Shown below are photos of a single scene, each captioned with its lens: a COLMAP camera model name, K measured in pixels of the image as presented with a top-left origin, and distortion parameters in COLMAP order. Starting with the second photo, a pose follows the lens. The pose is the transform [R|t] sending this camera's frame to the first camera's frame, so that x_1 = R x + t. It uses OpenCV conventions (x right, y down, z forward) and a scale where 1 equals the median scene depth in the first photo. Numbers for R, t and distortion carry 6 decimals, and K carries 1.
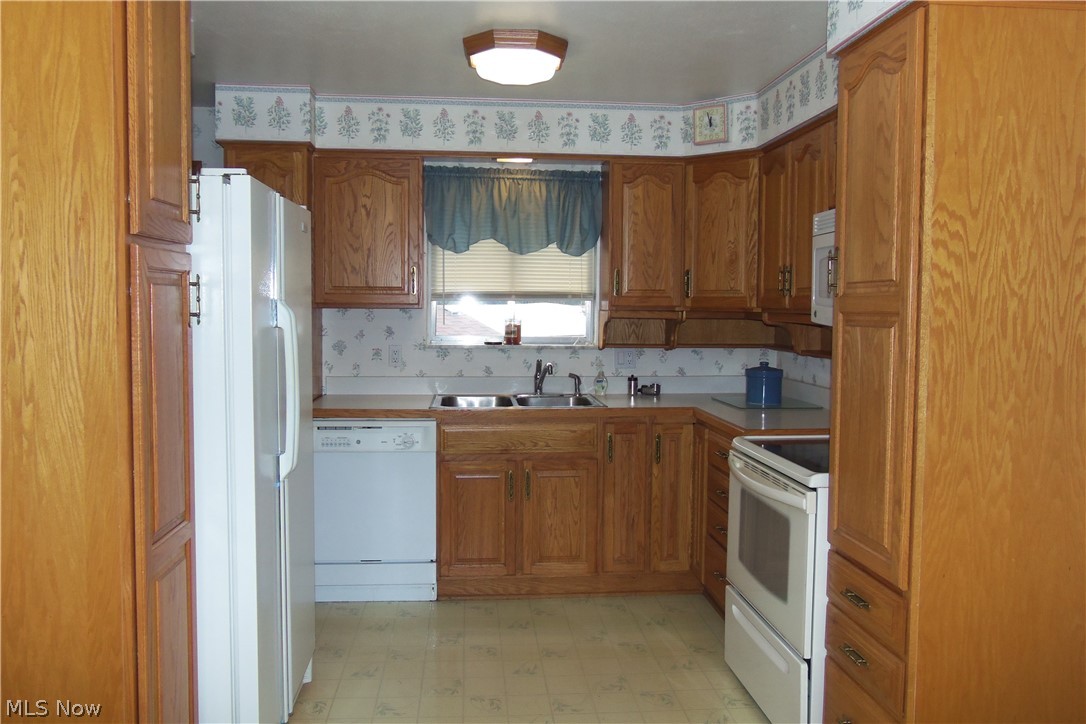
lens RADIAL K [[843.8, 0, 530.3], [0, 843.8, 305.5], [0, 0, 1]] dist [-0.061408, 0.006174]
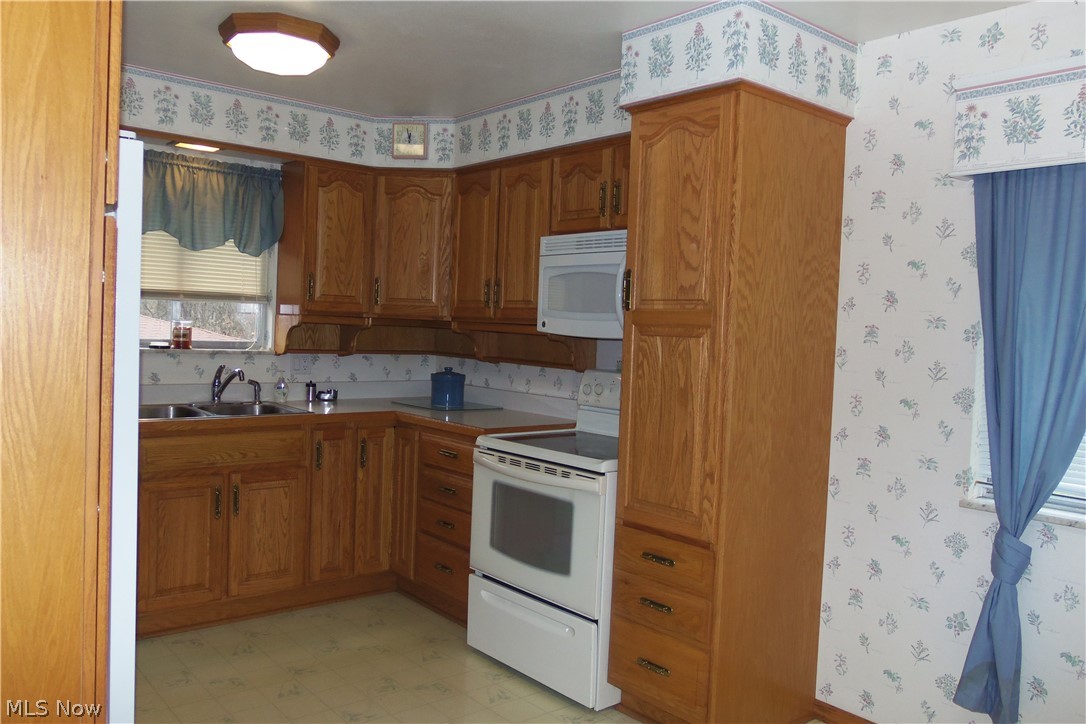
lens RADIAL K [[843.8, 0, 530.3], [0, 843.8, 305.5], [0, 0, 1]] dist [-0.061408, 0.006174]
pose [[0.815925, 0.037114, 0.576966, -0.274782], [-0.032053, 0.999306, -0.018953, 0.005523], [-0.577269, -0.003030, 0.816548, 0.058344]]
